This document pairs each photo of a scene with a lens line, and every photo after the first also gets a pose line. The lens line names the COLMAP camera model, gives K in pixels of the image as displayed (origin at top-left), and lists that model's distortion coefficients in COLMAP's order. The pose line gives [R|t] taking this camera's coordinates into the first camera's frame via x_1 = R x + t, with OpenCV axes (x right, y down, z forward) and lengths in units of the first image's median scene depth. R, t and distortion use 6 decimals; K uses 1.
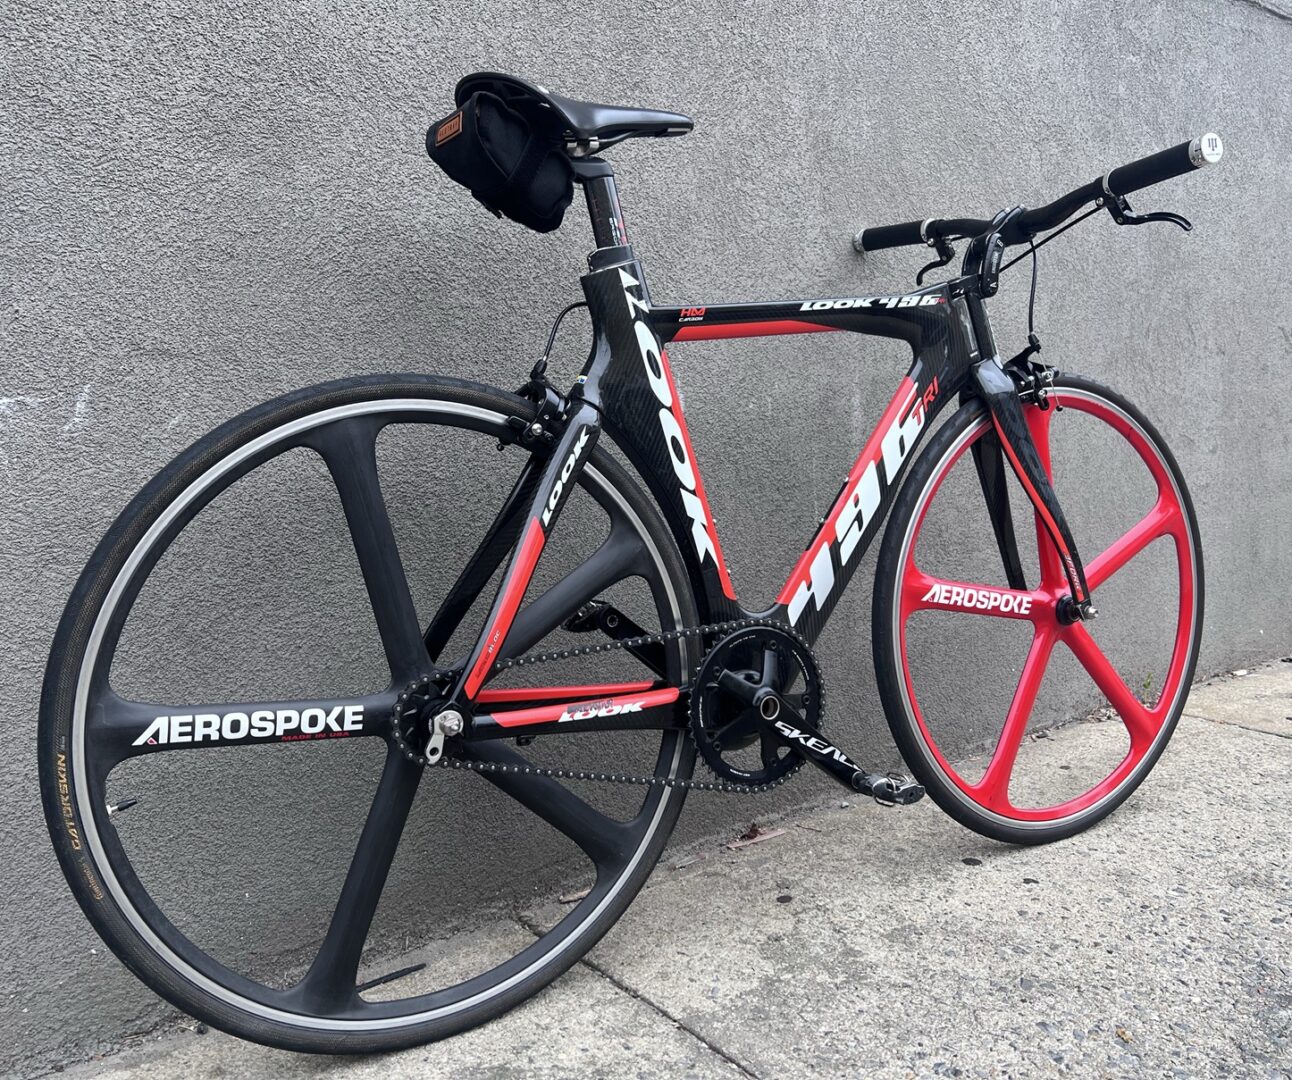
lens RADIAL K [[1047.9, 0, 617.5], [0, 1047.9, 562.3], [0, 0, 1]] dist [0.035686, -0.028226]
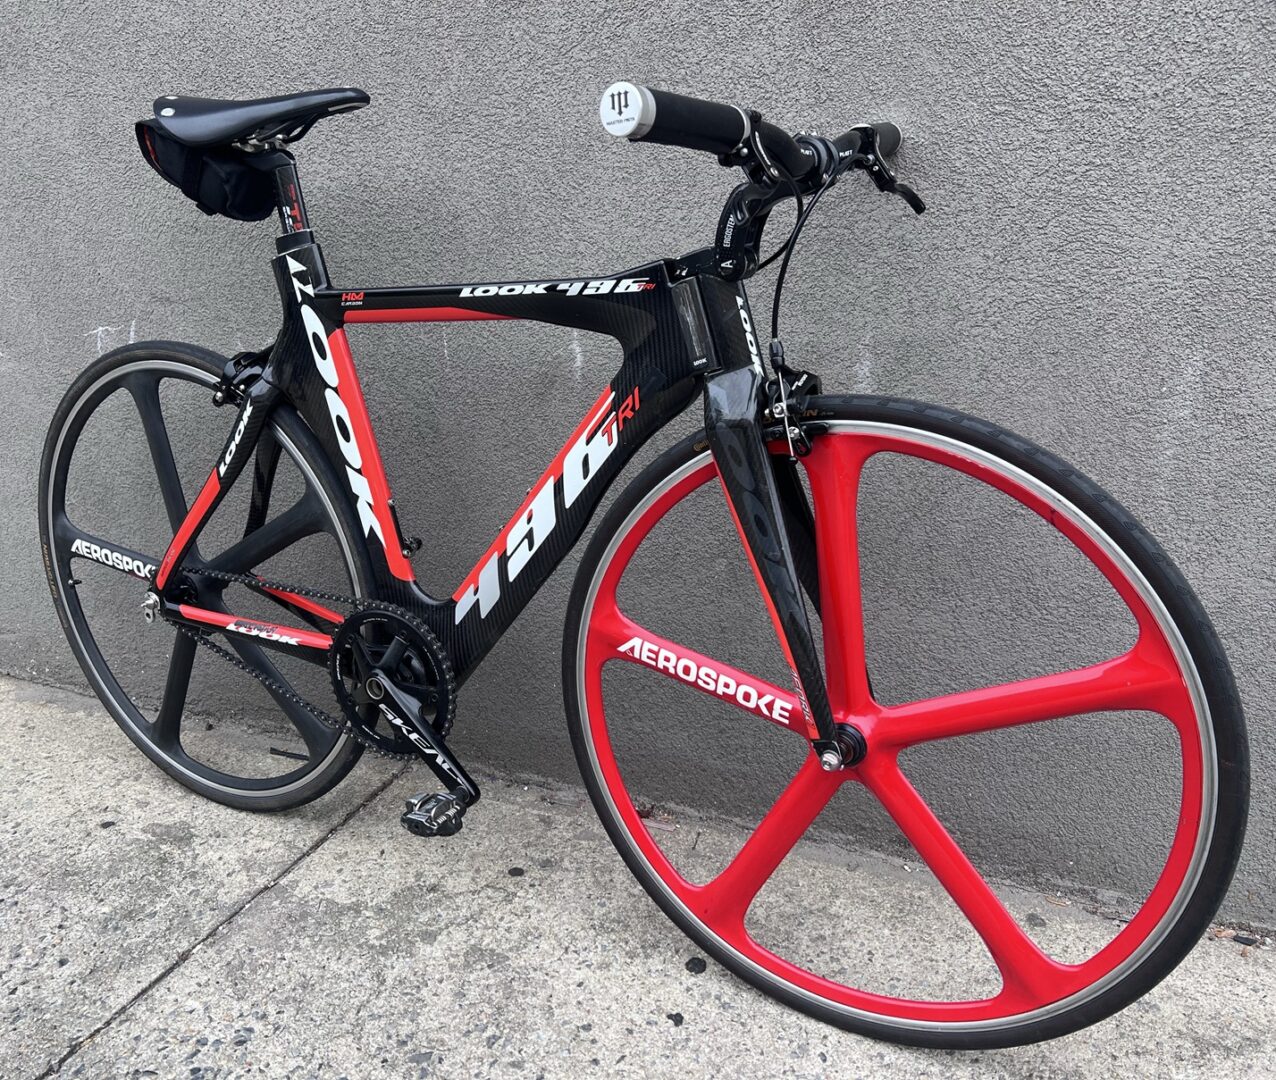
lens RADIAL K [[1035.0, 0, 636.9], [0, 1035.0, 546.3], [0, 0, 1]] dist [0.035686, -0.028226]
pose [[0.532844, 0.295568, -0.792917, 1.062089], [-0.104483, 0.952827, 0.284963, -0.319208], [0.839738, -0.068995, 0.538590, 0.668971]]
